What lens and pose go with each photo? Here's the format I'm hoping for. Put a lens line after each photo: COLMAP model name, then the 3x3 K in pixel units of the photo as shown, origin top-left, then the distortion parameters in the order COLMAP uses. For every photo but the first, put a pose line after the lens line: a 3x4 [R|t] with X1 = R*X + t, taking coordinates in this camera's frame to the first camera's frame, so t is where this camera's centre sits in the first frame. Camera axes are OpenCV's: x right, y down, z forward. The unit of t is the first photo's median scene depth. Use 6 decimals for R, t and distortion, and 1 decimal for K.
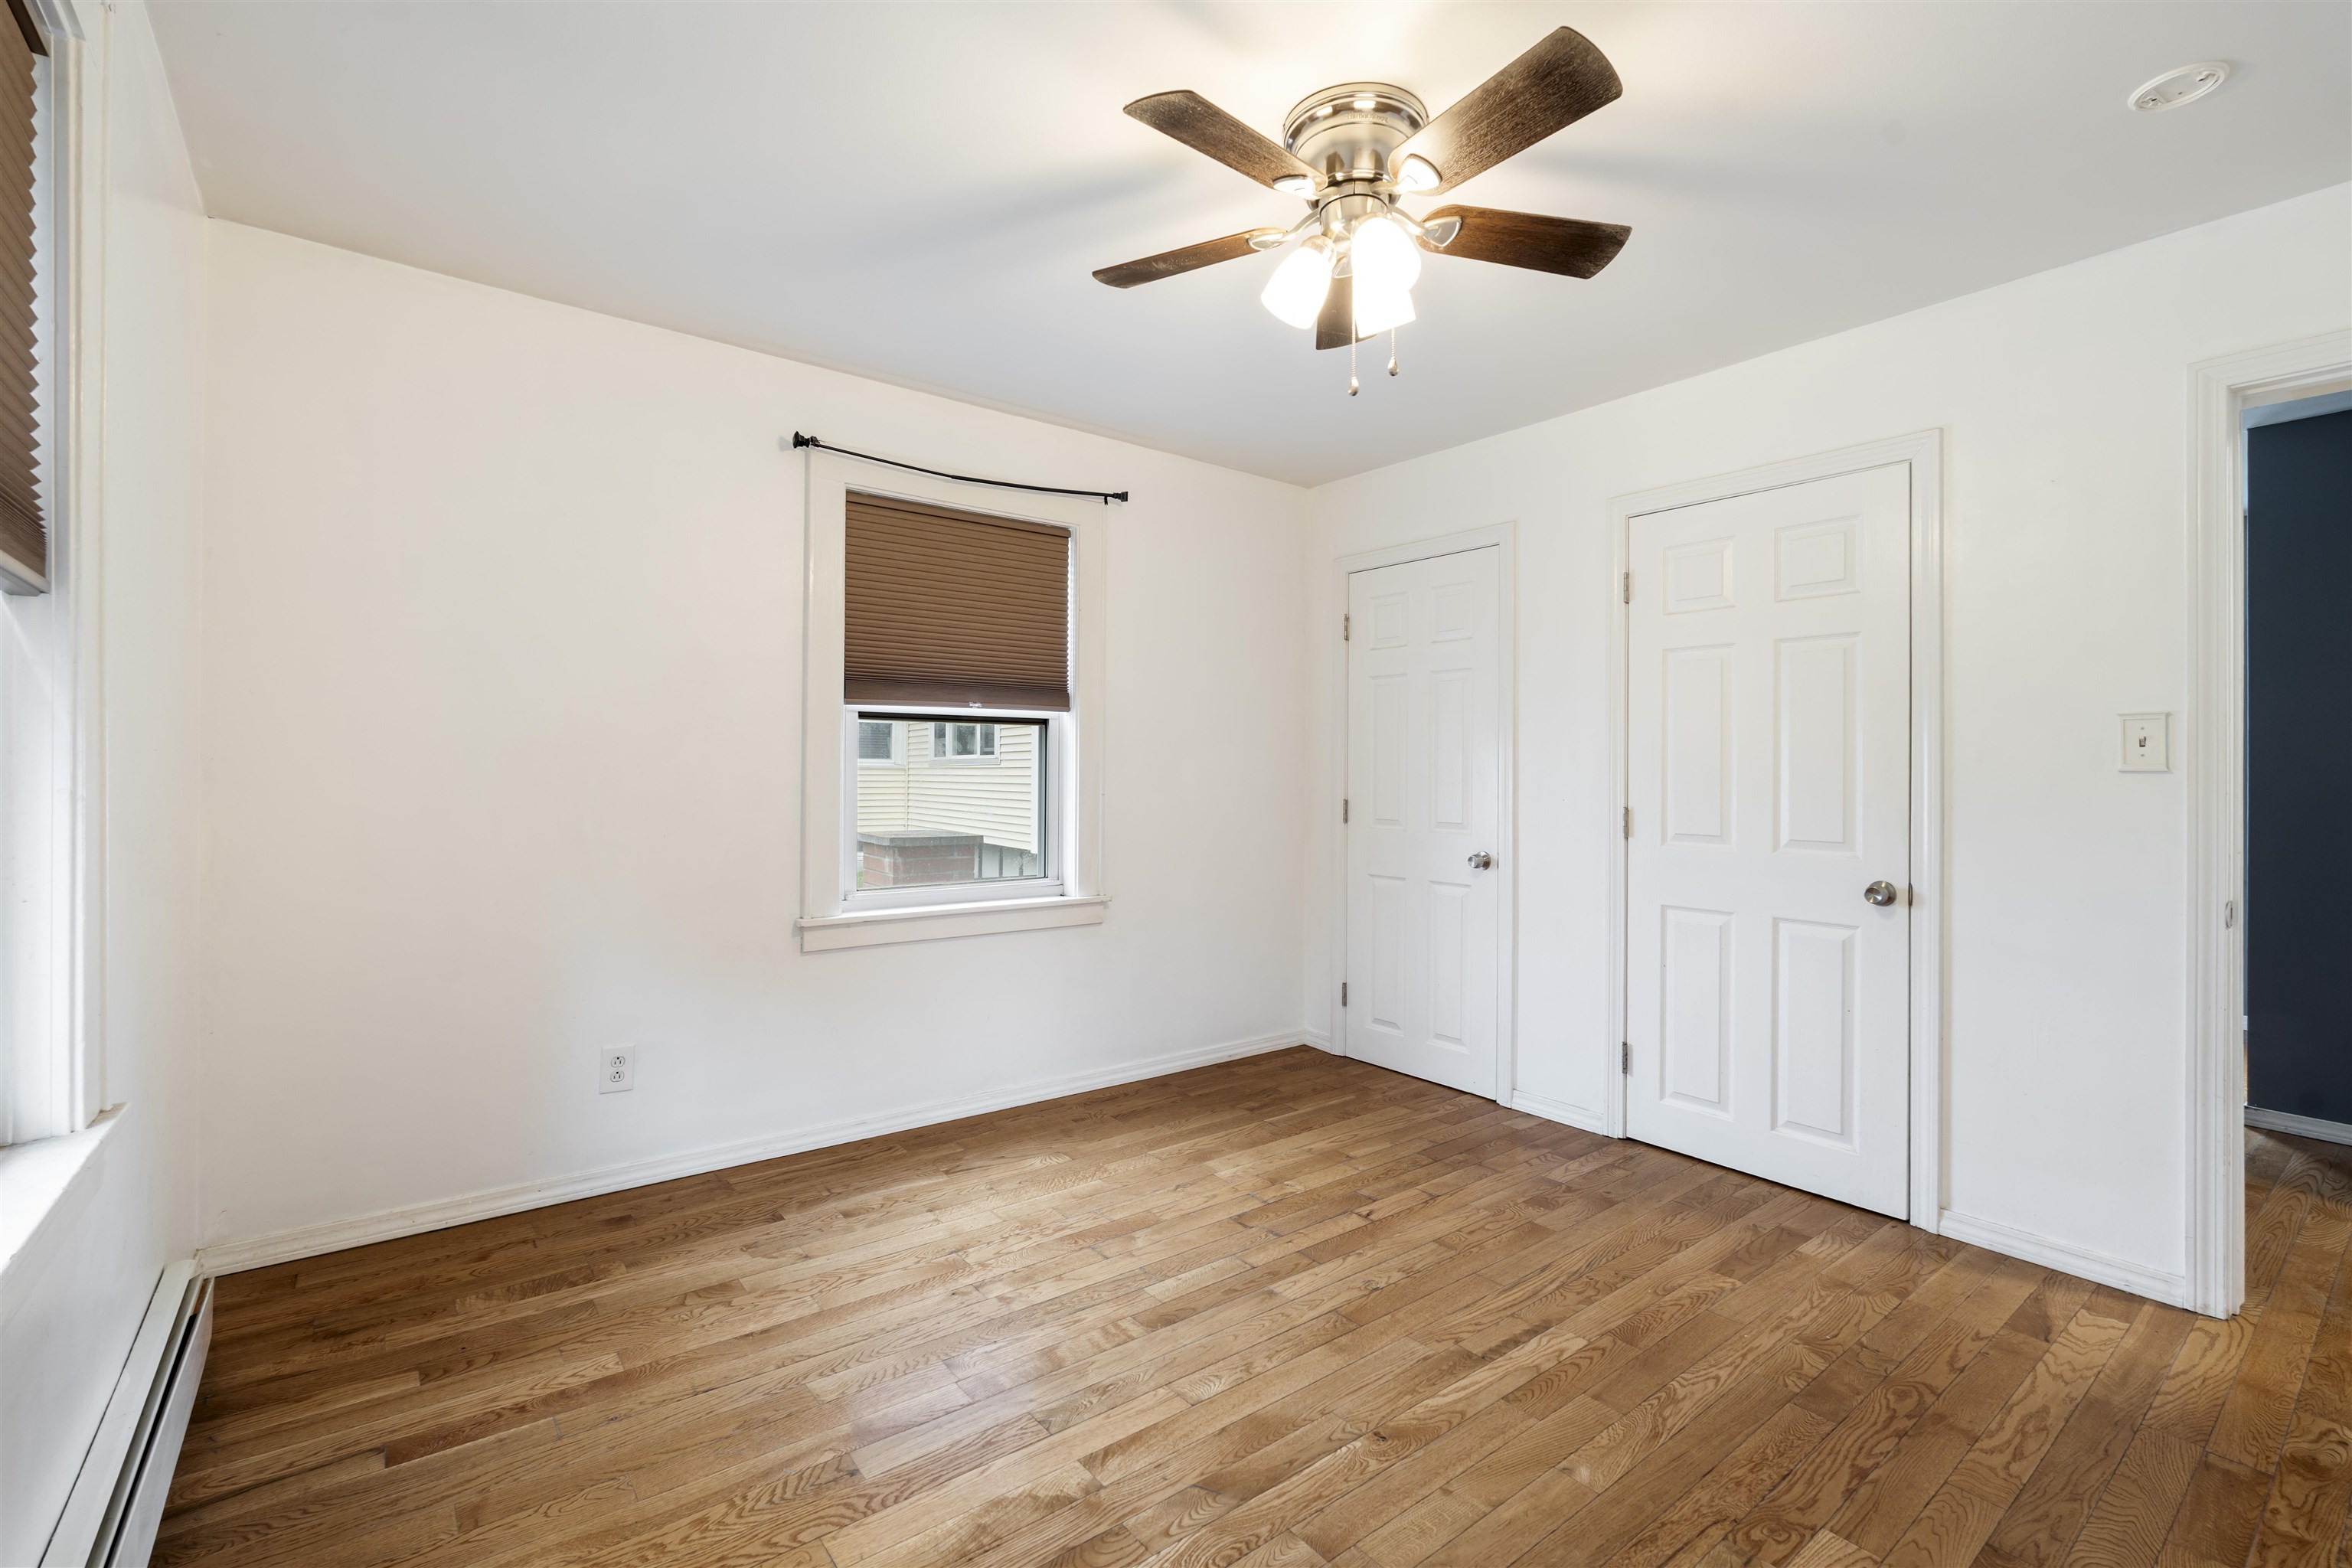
lens RADIAL K [[1021.3, 0, 1177.5], [0, 1021.3, 774.9], [0, 0, 1]] dist [-0.003376, 0.000593]
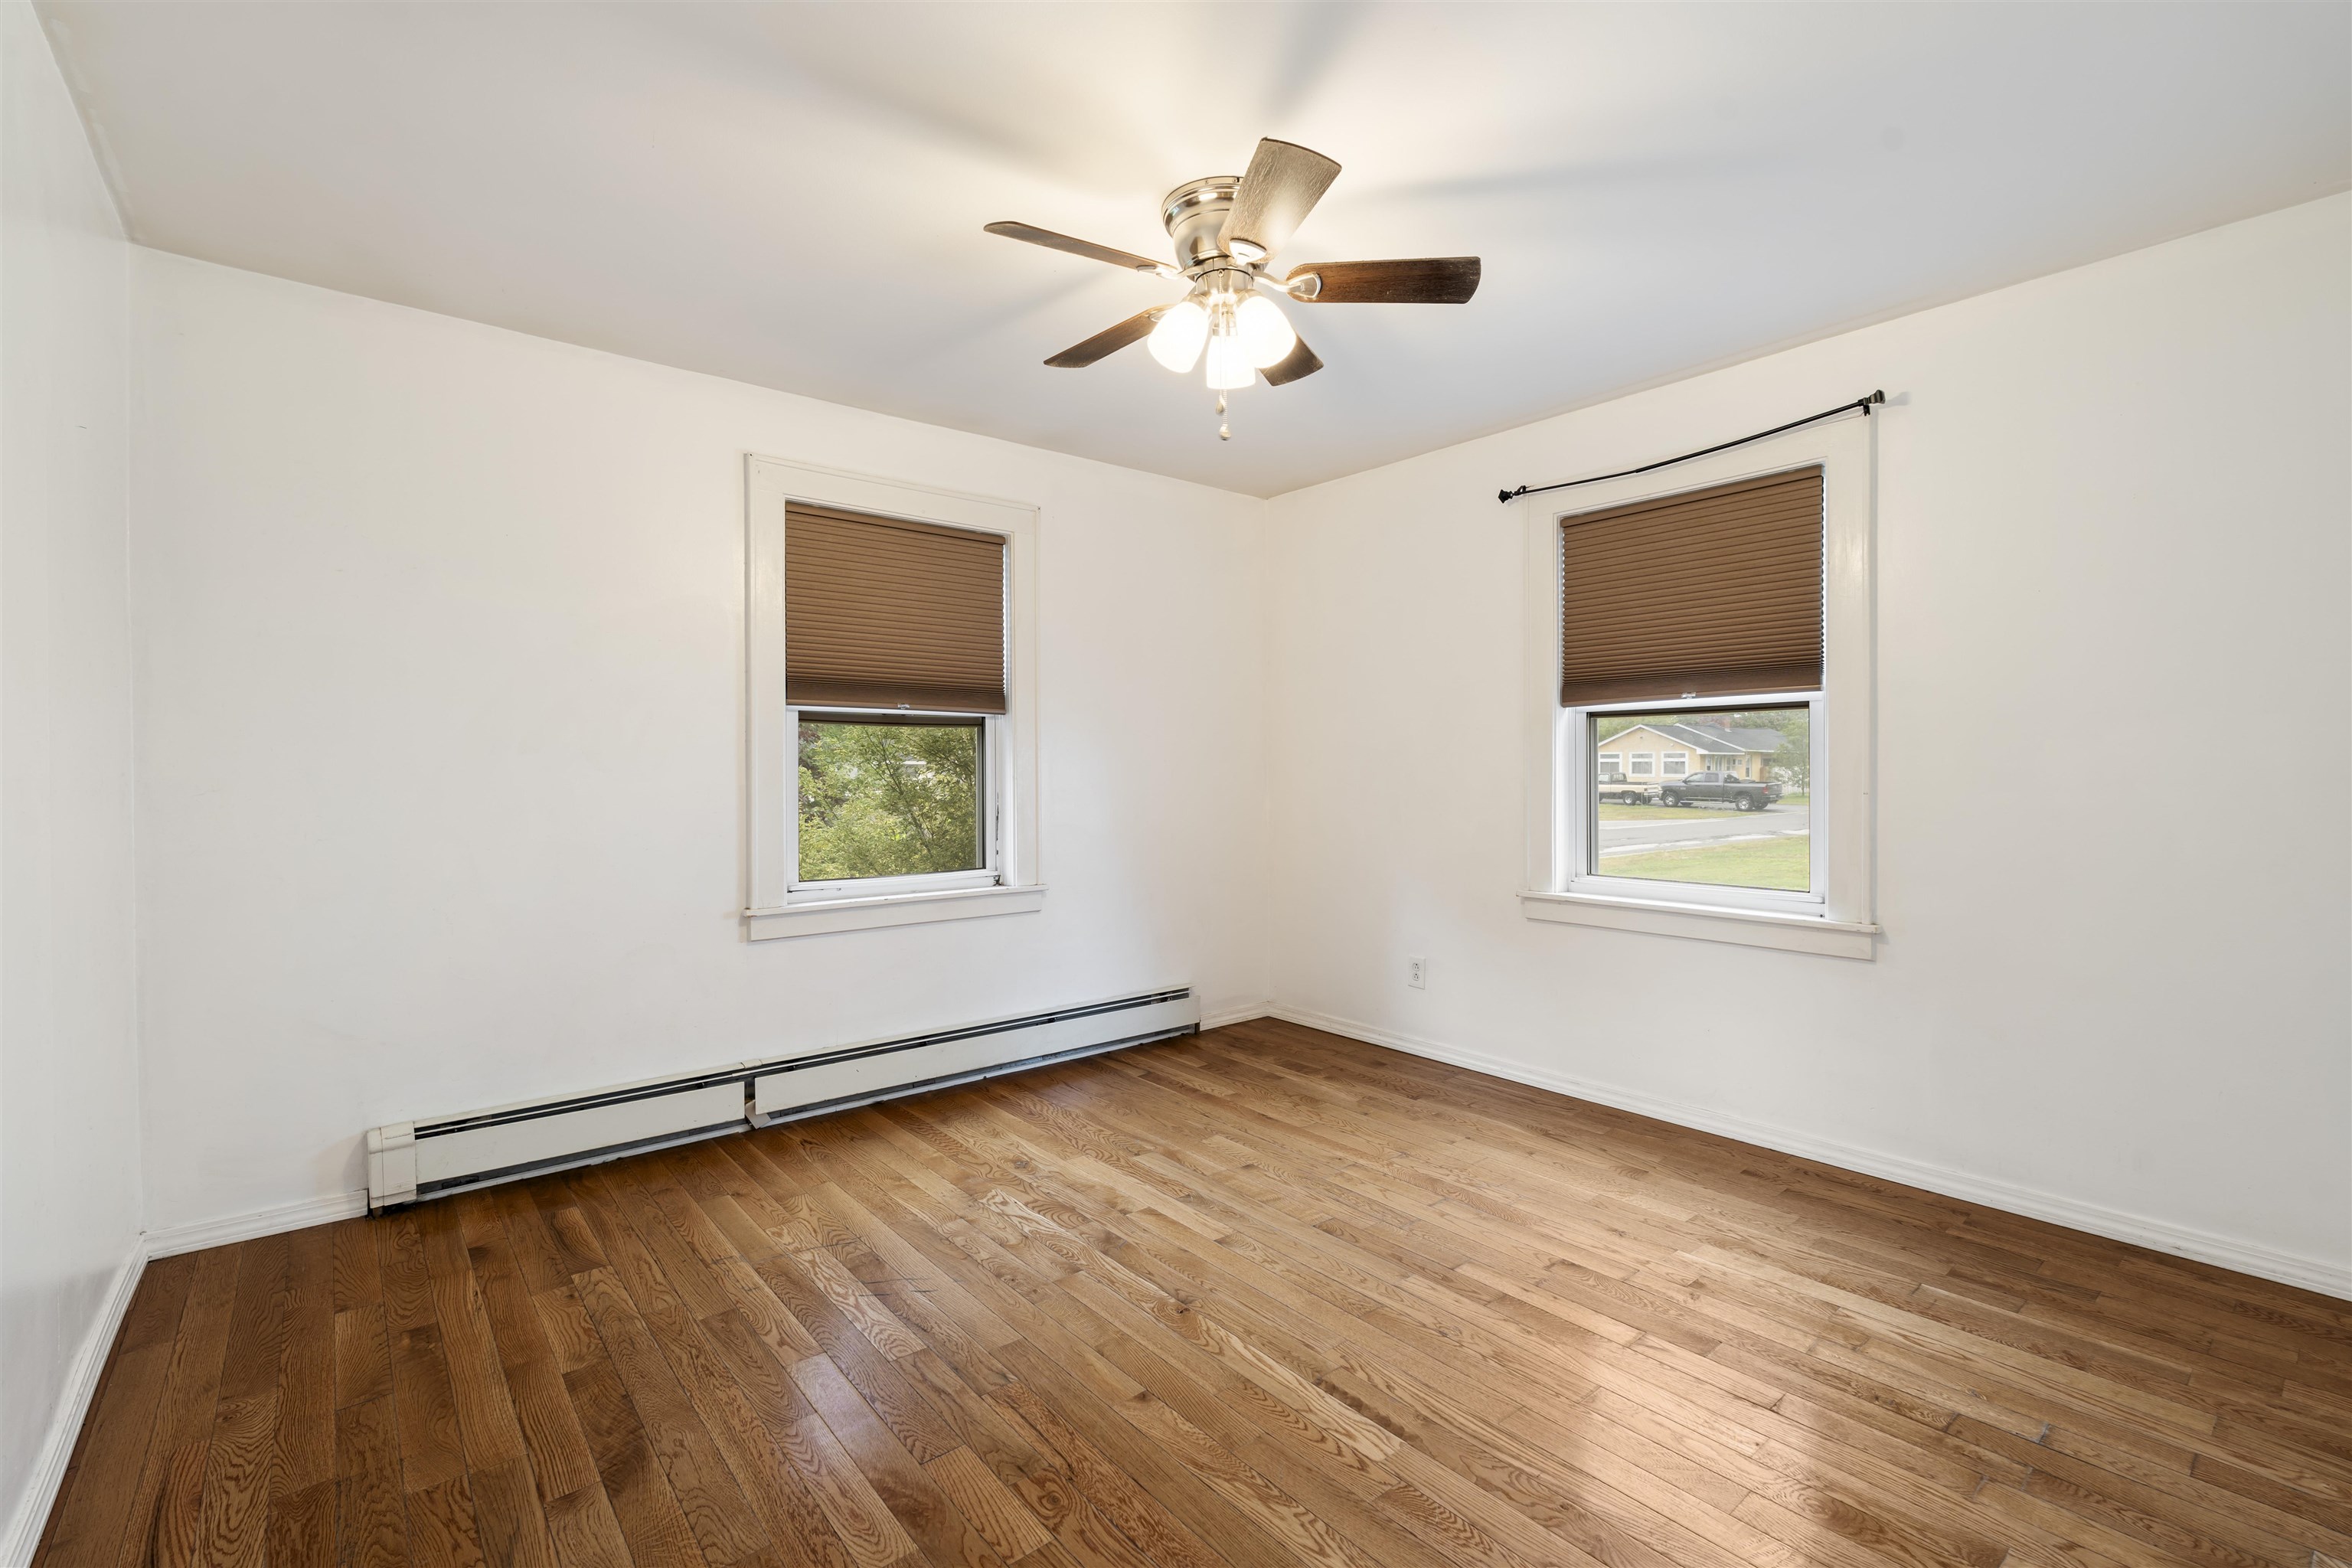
lens RADIAL K [[1033.4, 0, 1181.4], [0, 1033.4, 745.6], [0, 0, 1]] dist [-0.002686, 0.000037]
pose [[0.037289, -0.028914, -0.998886, 0.898565], [0.001404, 0.999582, -0.028882, 0.008636], [0.999304, -0.000325, 0.037314, 0.594278]]
